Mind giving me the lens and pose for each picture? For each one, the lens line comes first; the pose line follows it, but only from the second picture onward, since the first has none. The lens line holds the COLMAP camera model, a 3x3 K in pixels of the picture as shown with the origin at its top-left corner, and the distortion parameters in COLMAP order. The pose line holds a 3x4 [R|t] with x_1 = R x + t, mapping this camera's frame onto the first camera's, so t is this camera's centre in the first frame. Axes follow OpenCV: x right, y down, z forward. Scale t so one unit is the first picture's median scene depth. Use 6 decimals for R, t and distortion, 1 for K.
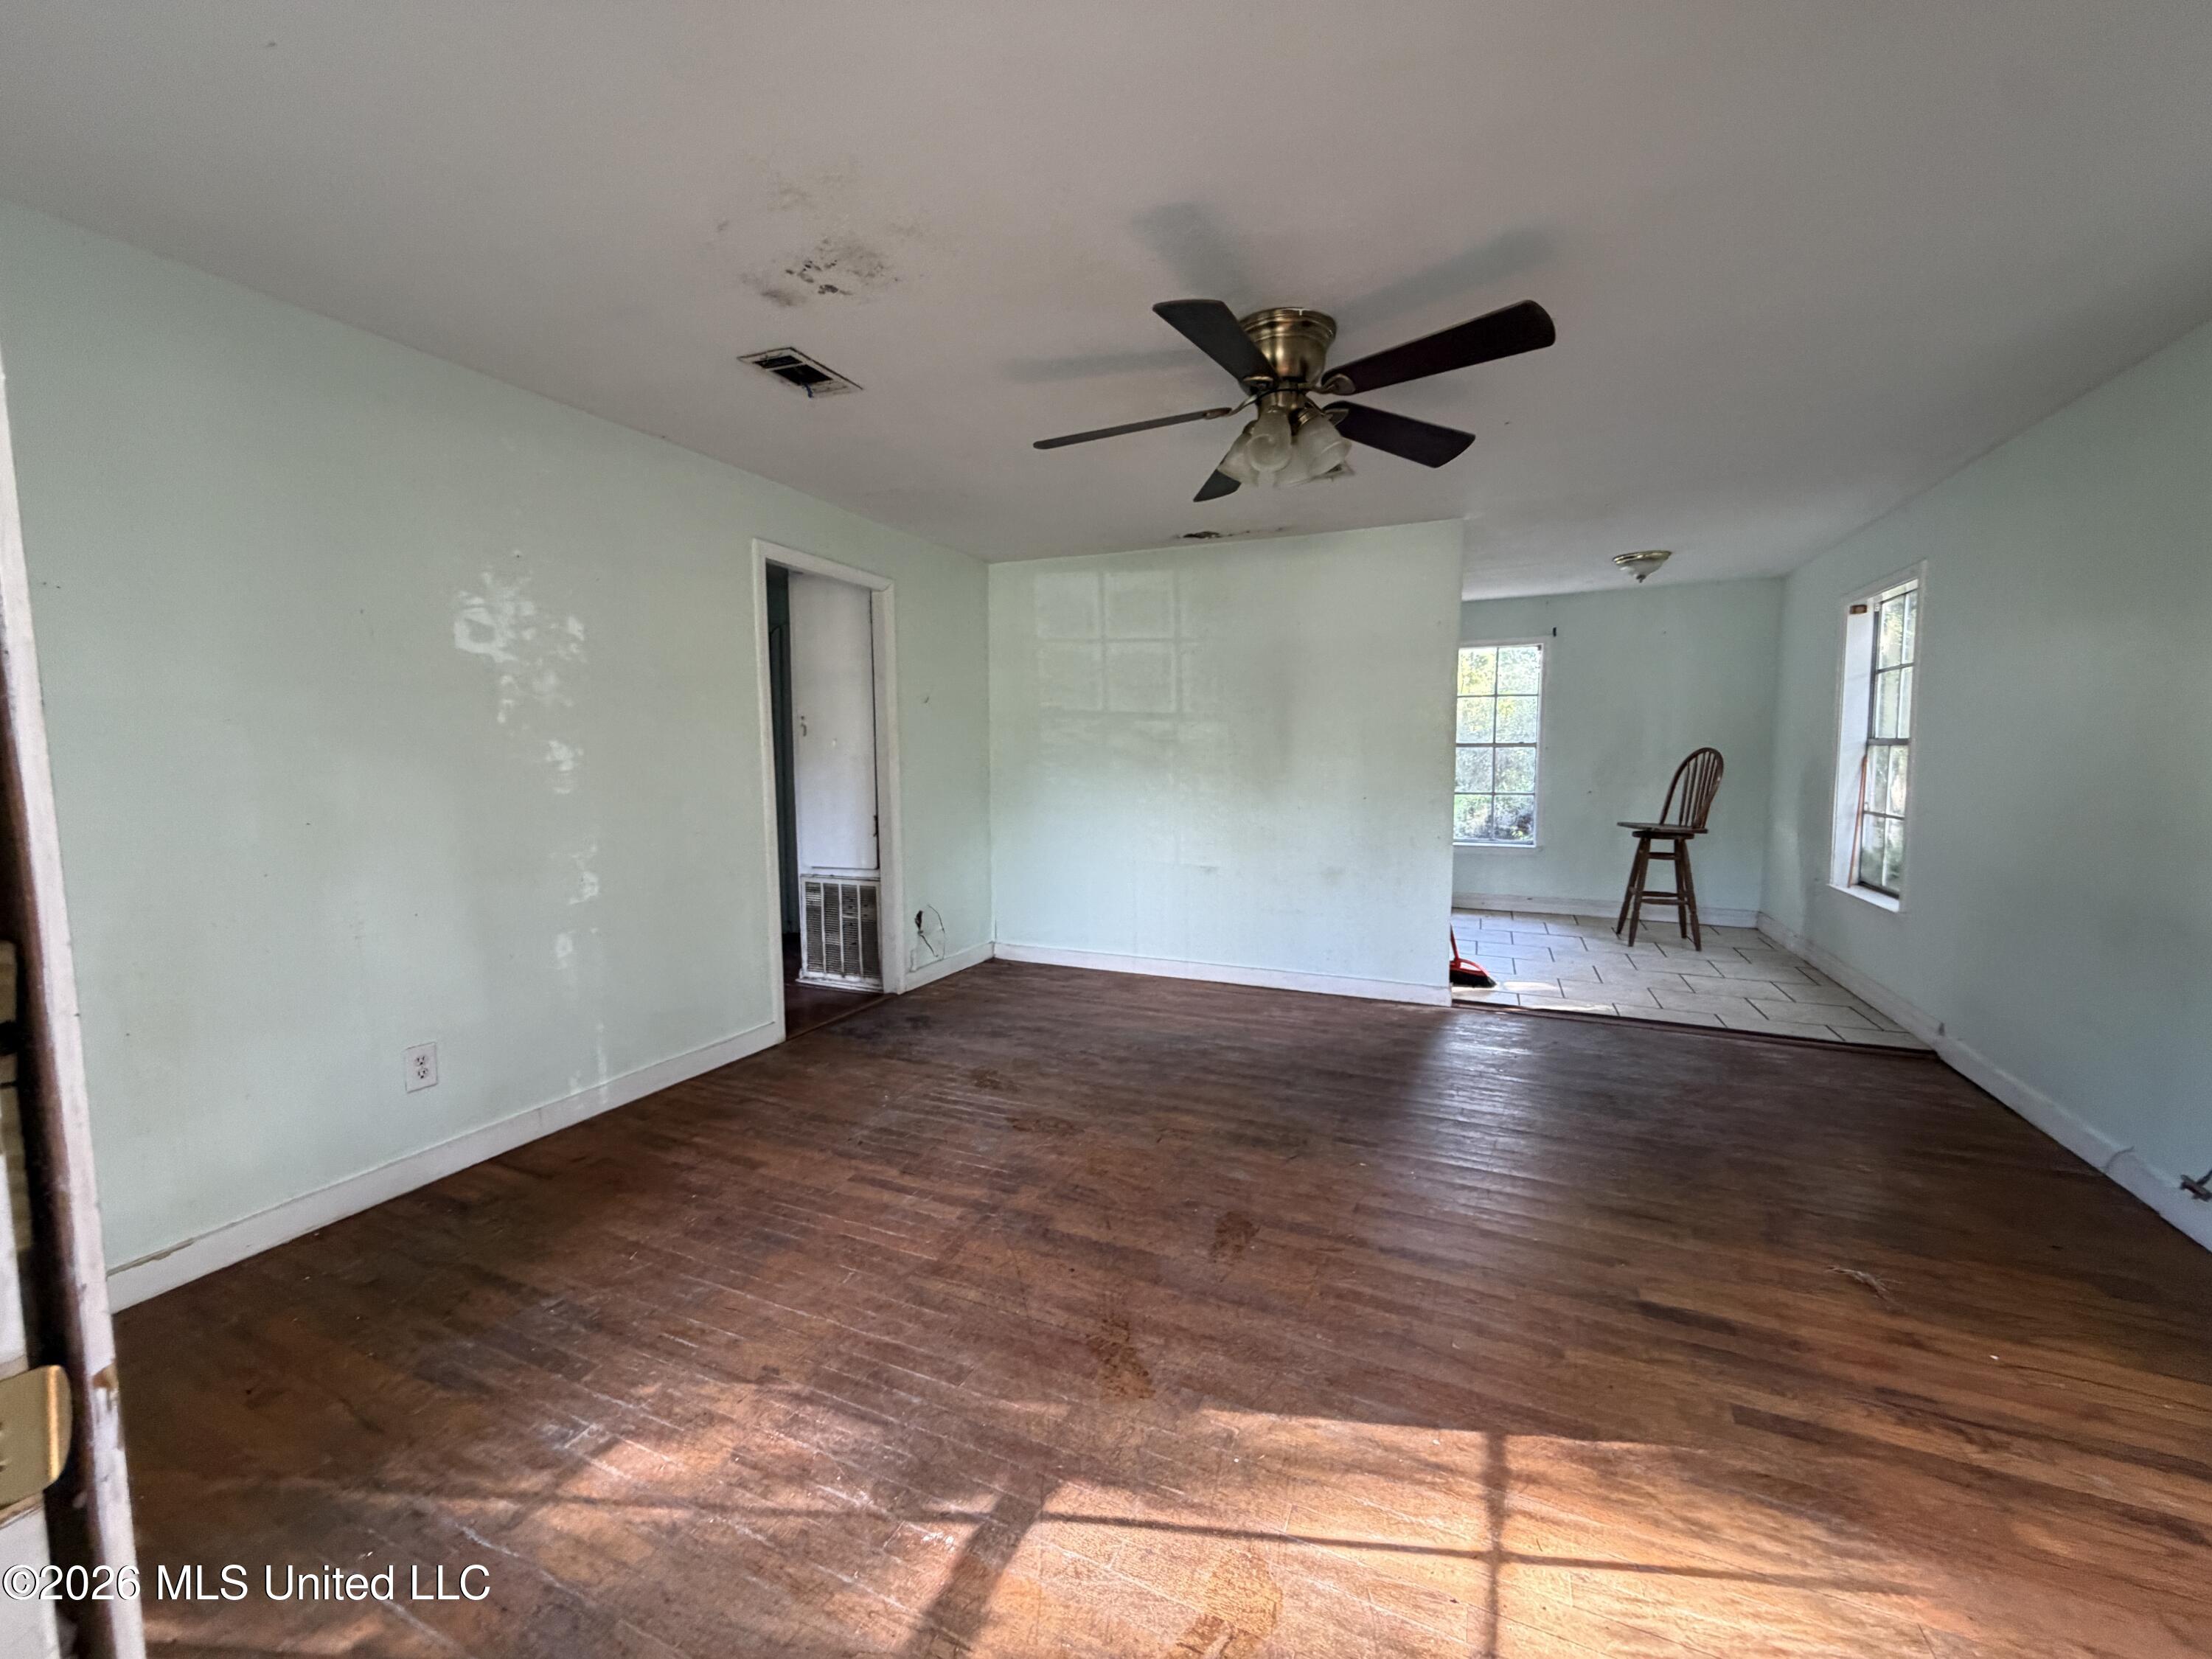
lens RADIAL K [[882.5, 0, 1099.6], [0, 882.5, 828.4], [0, 0, 1]] dist [-0.001816, 0.000489]
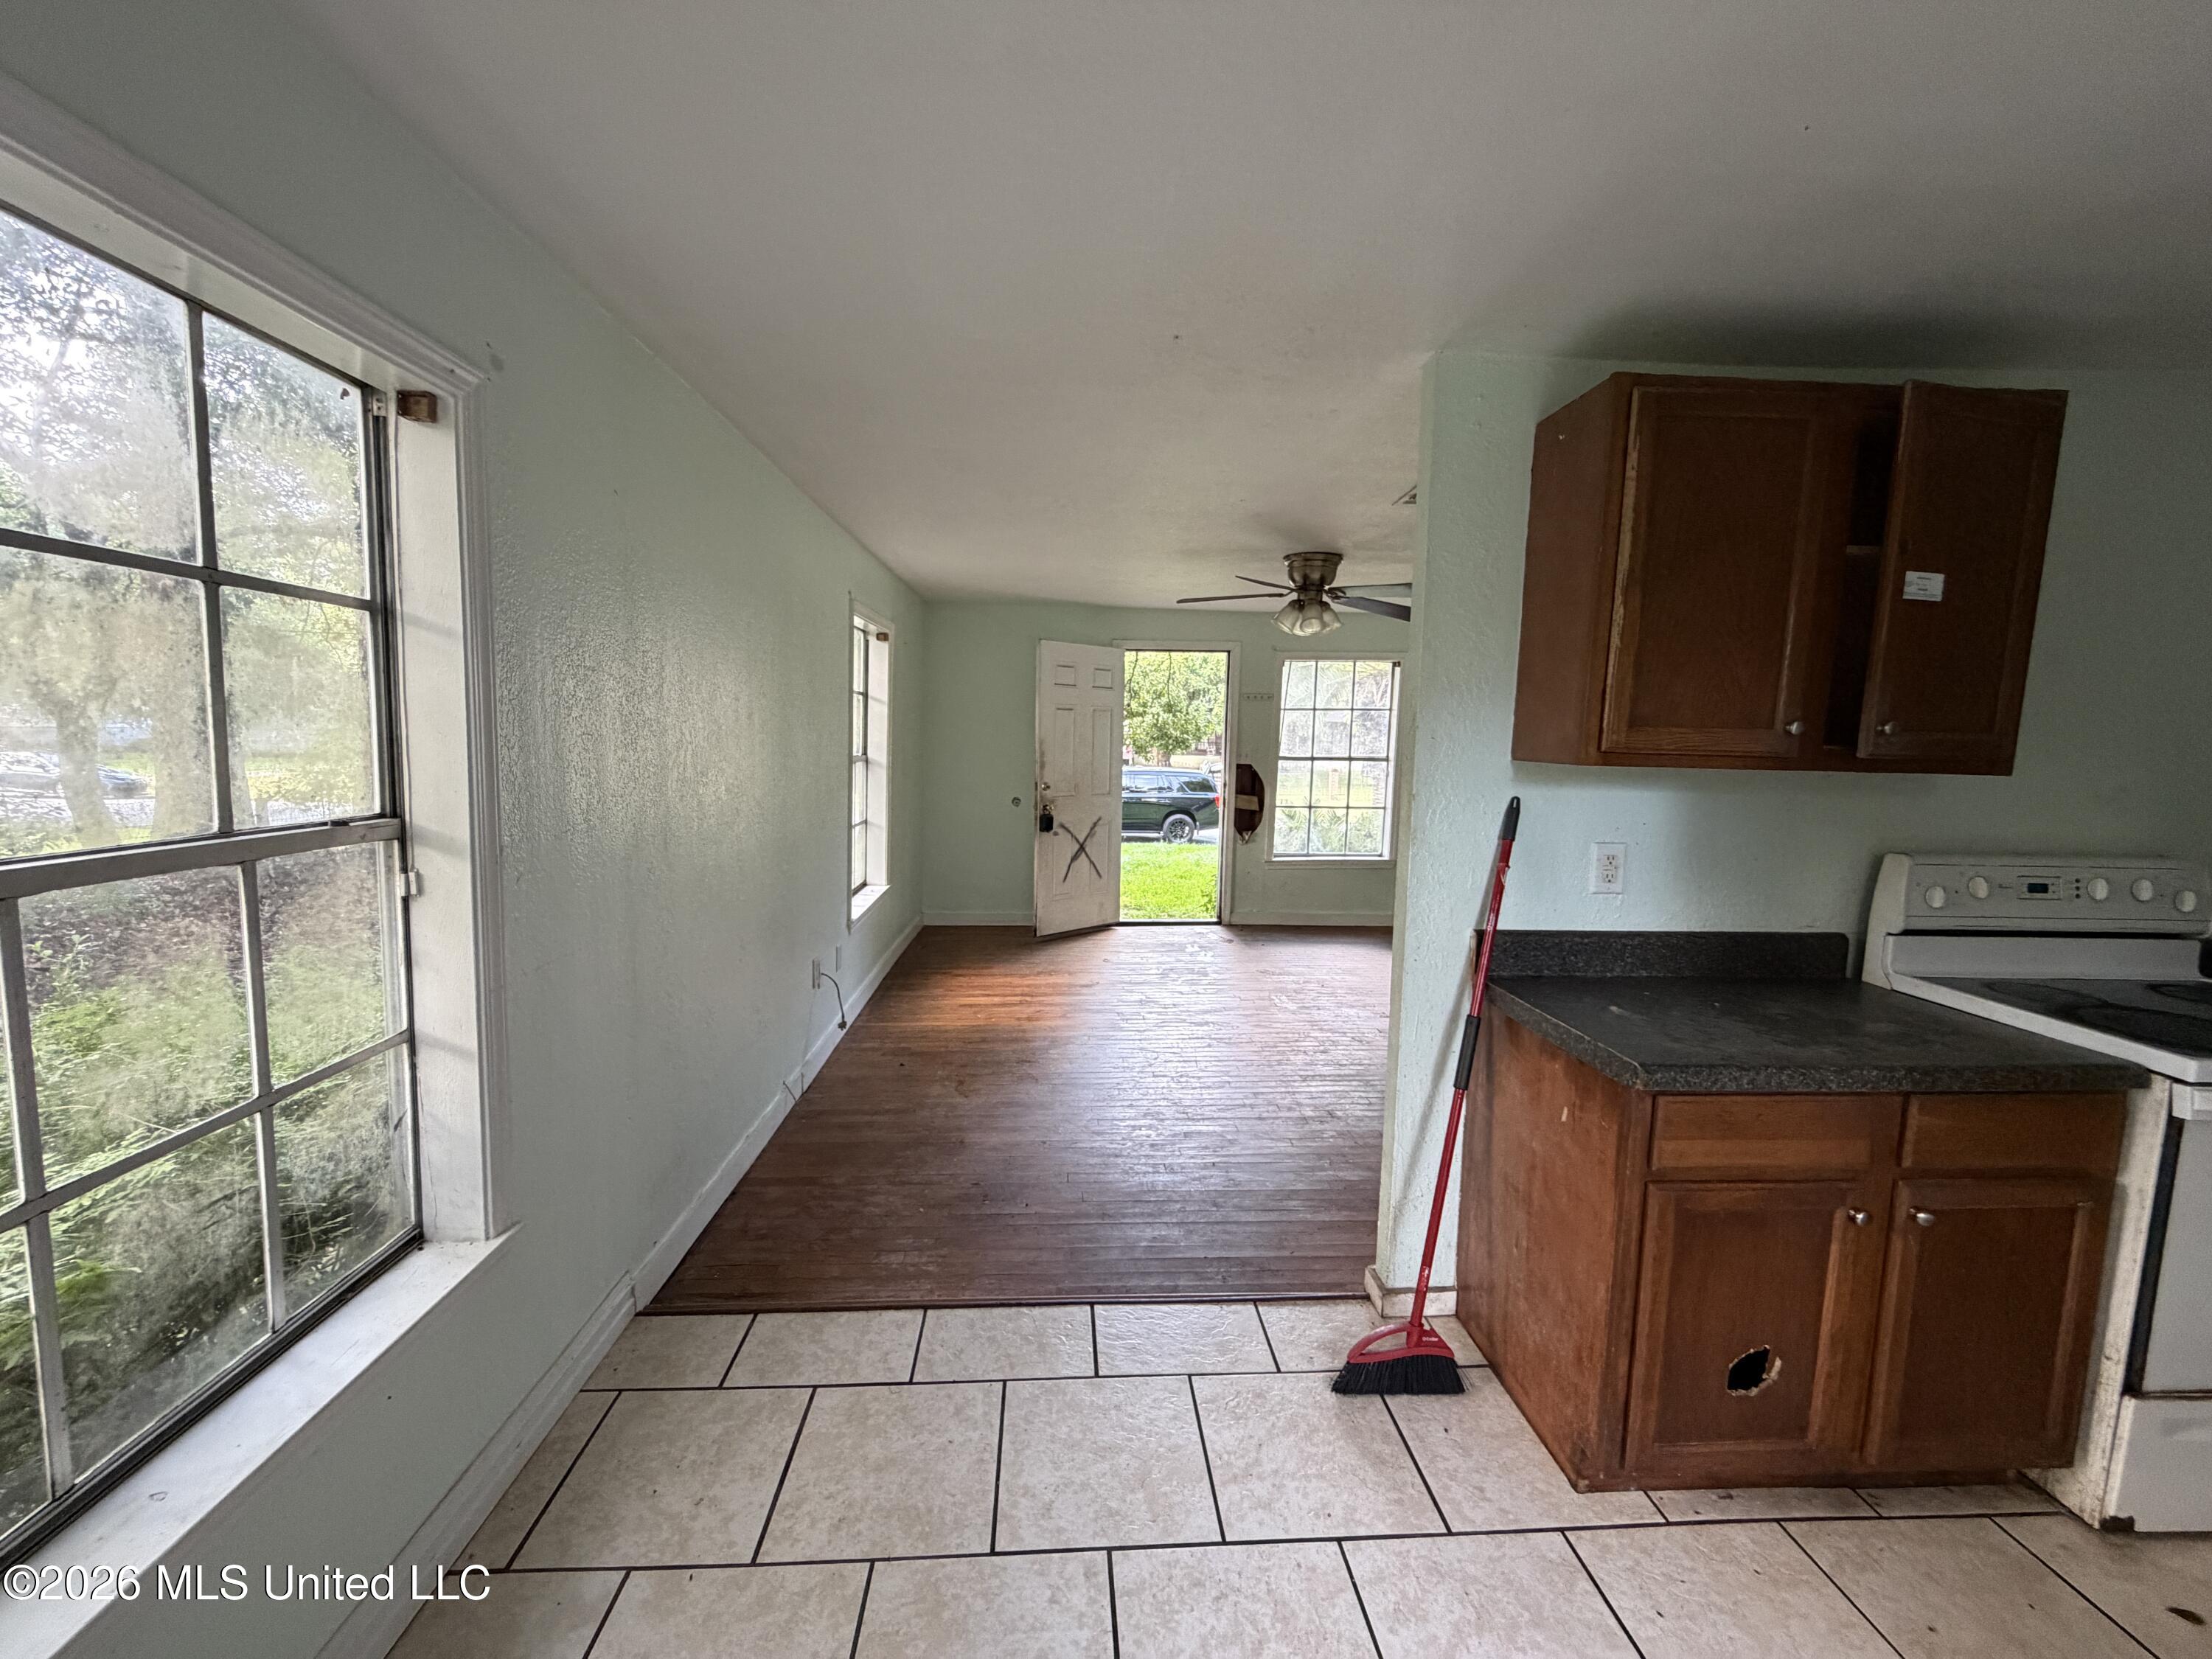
lens RADIAL K [[882.5, 0, 1099.6], [0, 882.5, 828.4], [0, 0, 1]] dist [-0.001816, 0.000489]
pose [[-0.892961, 0.035265, -0.448750, 1.097953], [-0.056310, 0.980343, 0.189093, -0.241294], [0.446597, 0.194122, -0.873423, 1.895326]]
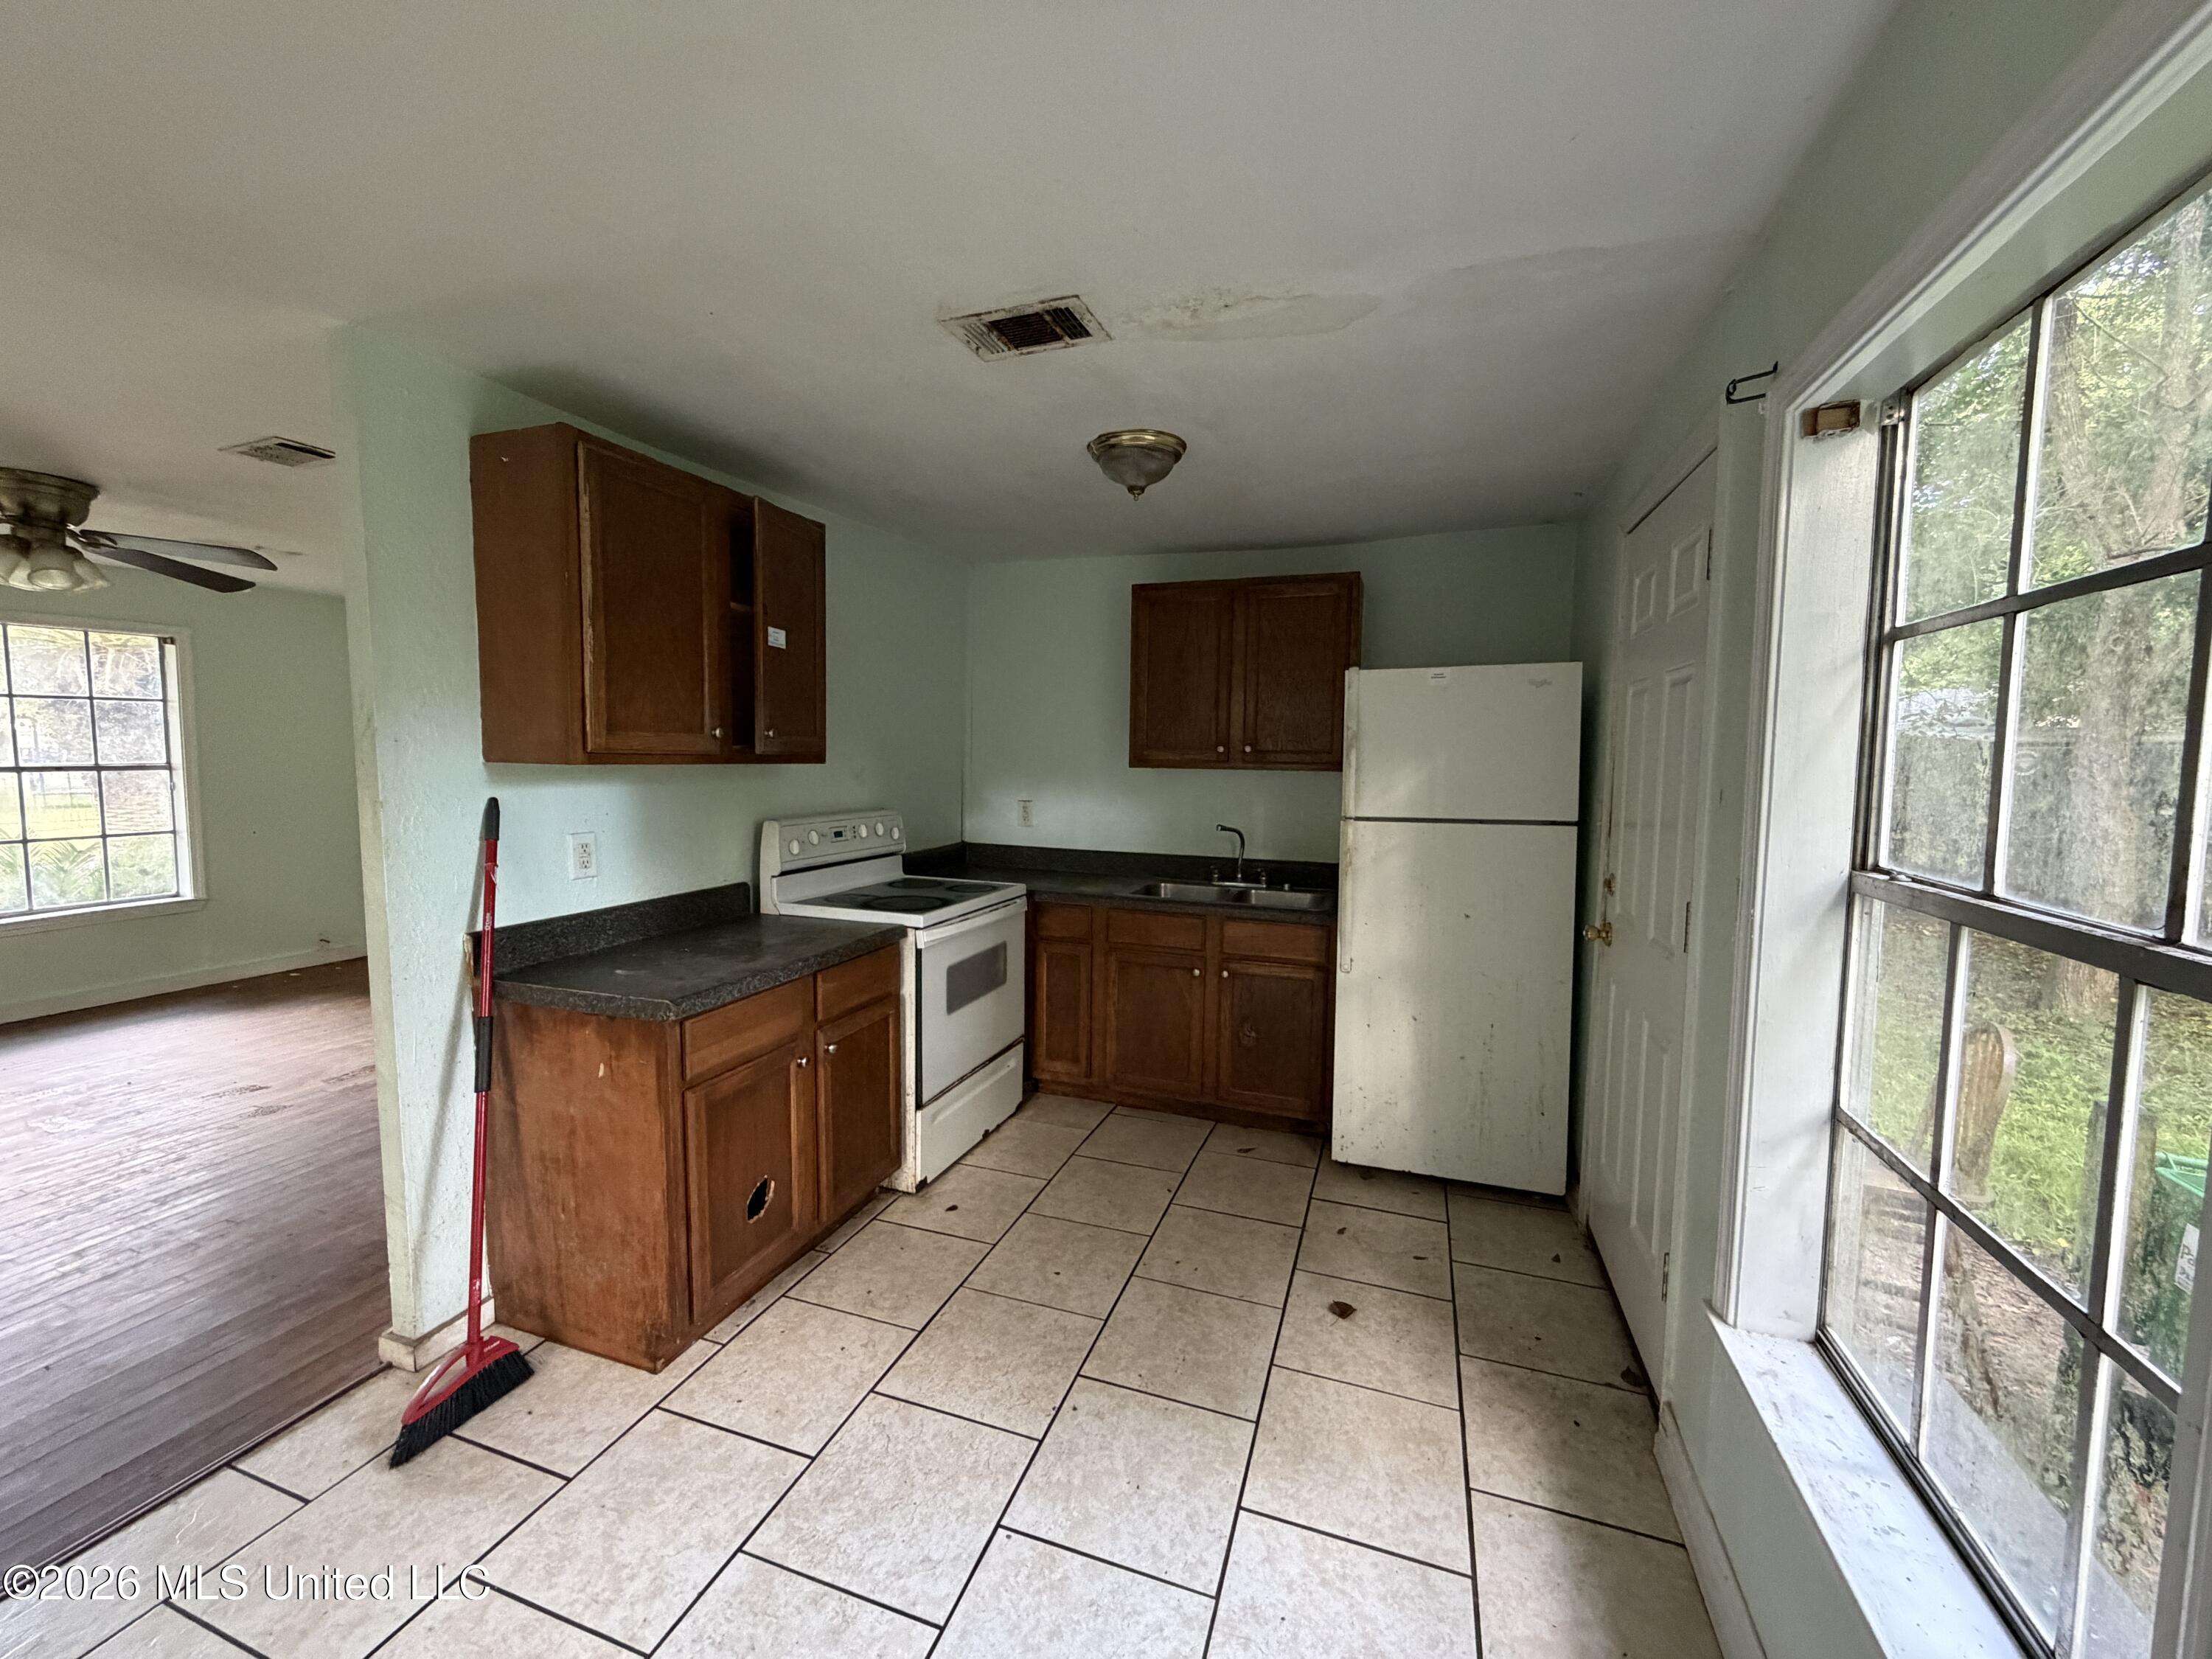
lens RADIAL K [[882.5, 0, 1099.6], [0, 882.5, 828.4], [0, 0, 1]] dist [-0.001816, 0.000489]
pose [[0.073959, 0.091445, -0.993060, 1.237953], [-0.103588, 0.991105, 0.083550, -0.238554], [0.991867, 0.096690, 0.082773, 1.861199]]
